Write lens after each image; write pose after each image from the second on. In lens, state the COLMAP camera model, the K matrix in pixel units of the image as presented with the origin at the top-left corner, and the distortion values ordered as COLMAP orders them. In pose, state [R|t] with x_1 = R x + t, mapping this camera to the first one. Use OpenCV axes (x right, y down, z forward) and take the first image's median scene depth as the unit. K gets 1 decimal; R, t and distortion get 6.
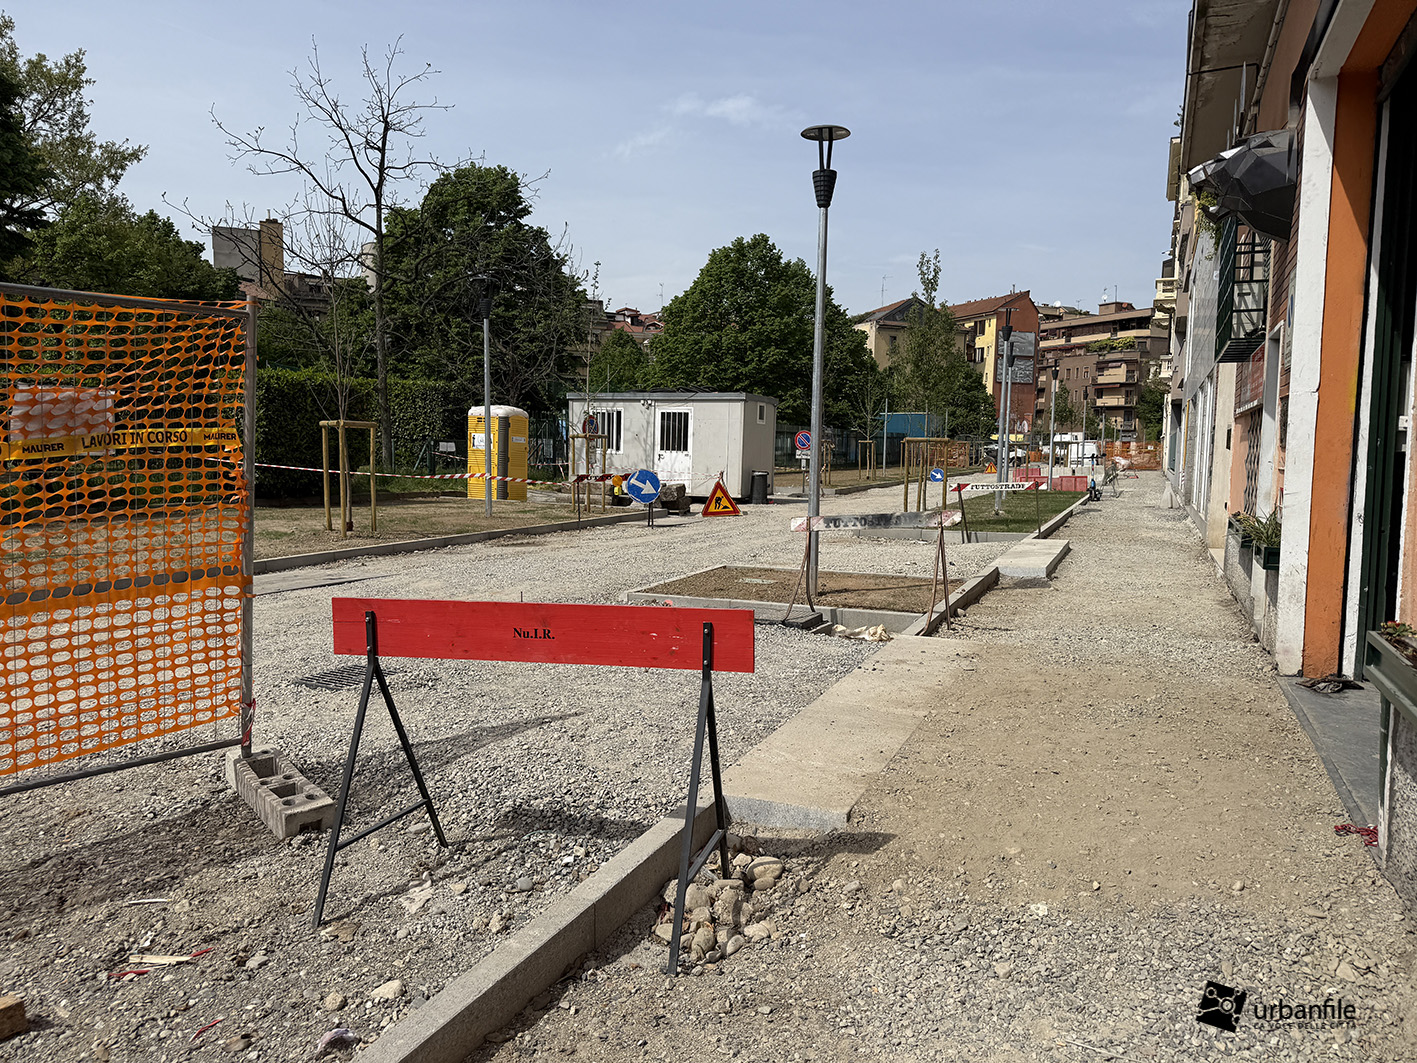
lens RADIAL K [[982.7, 0, 704.5], [0, 982.7, 553.3], [0, 0, 1]] dist [0.124307, -0.218118]
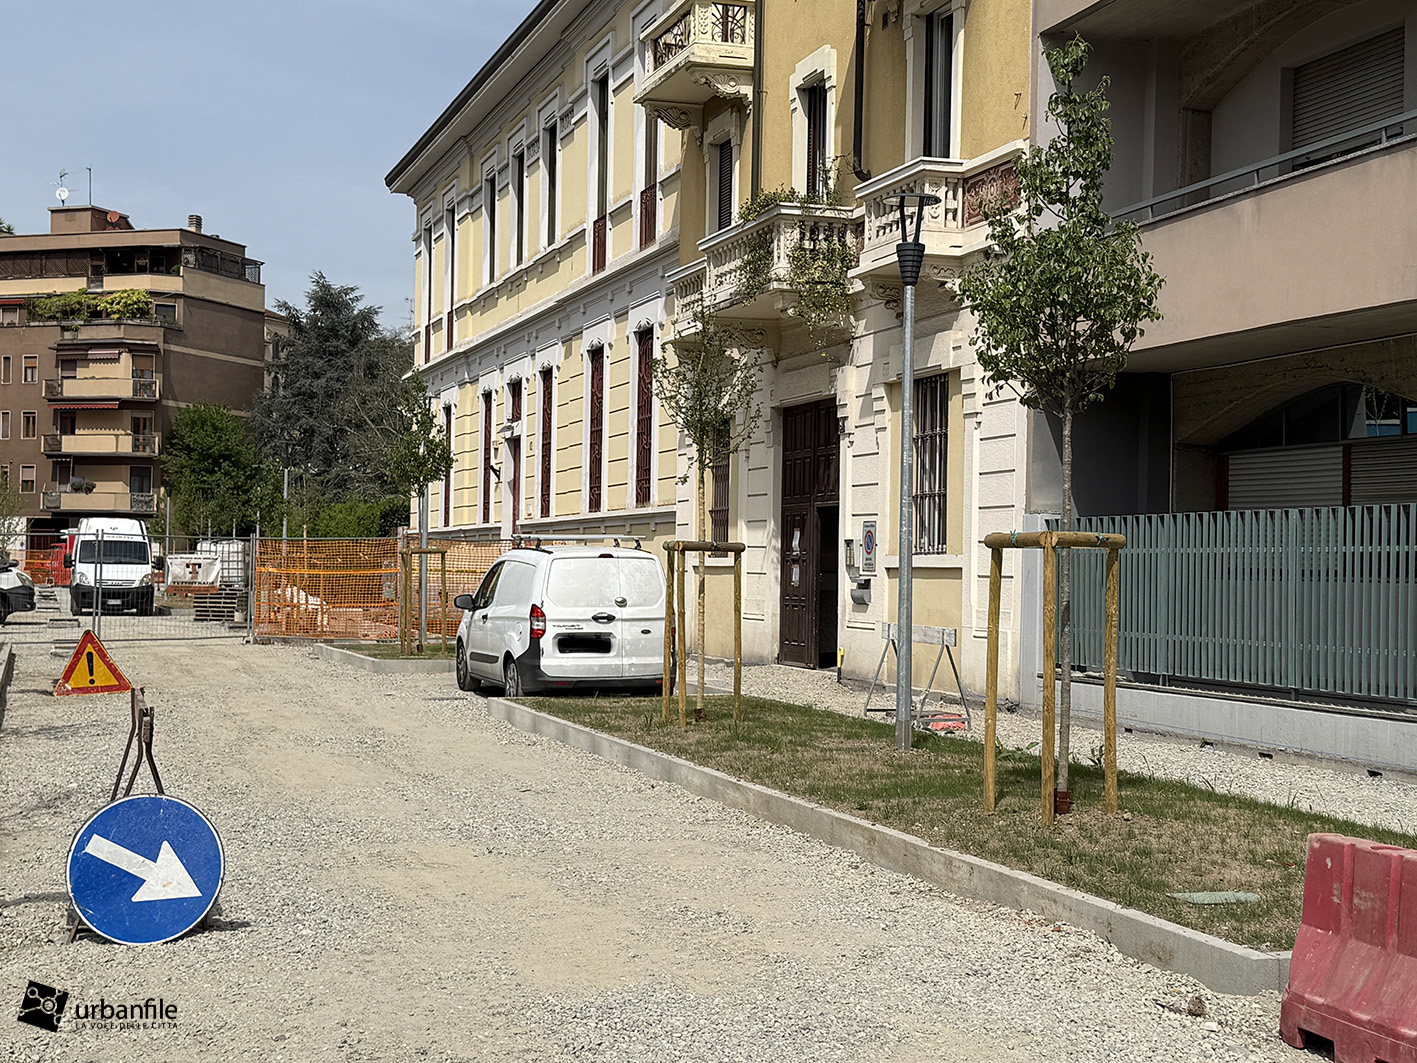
lens RADIAL K [[1972.7, 0, 708.5], [0, 1972.7, 531.5], [0, 0, 1]] dist [0.169619, -0.267292]
pose [[0.737818, 0.014930, 0.674835, 0.045193], [0.063539, 0.993780, -0.091455, -0.027882], [-0.672003, 0.110355, 0.732280, 0.255332]]
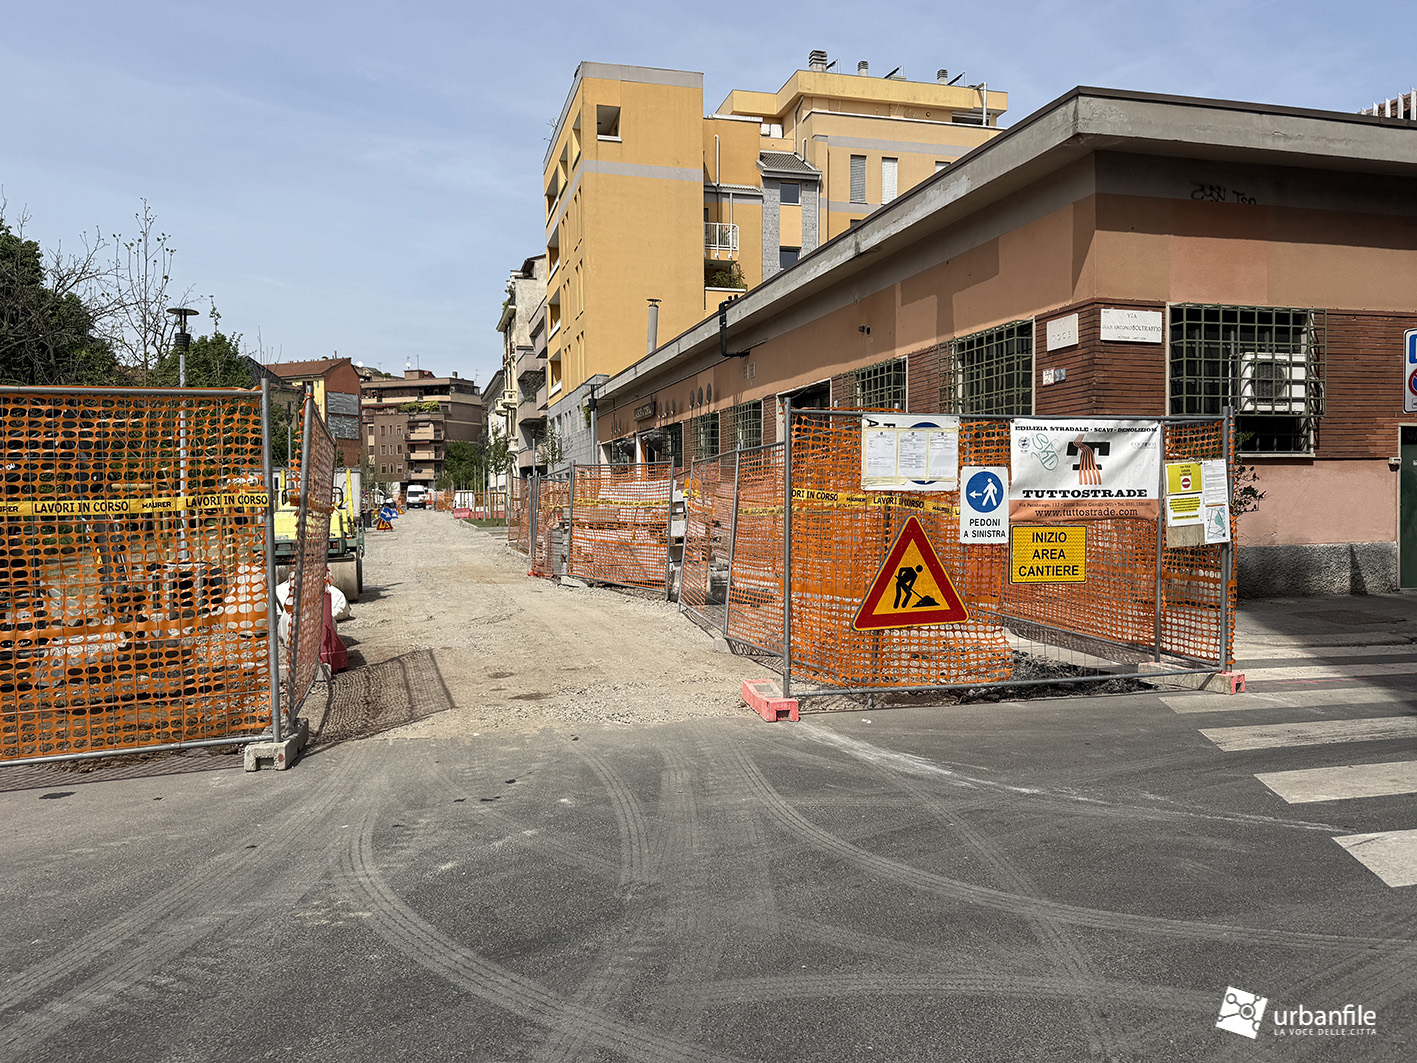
lens RADIAL K [[1081.0, 0, 710.6], [0, 1081.0, 521.7], [0, 0, 1]] dist [0.094596, -0.000562]
pose [[0.775827, -0.031126, 0.630177, -0.136386], [0.082836, 0.995162, -0.052827, 0.018806], [-0.625484, 0.093186, 0.774652, -0.183759]]
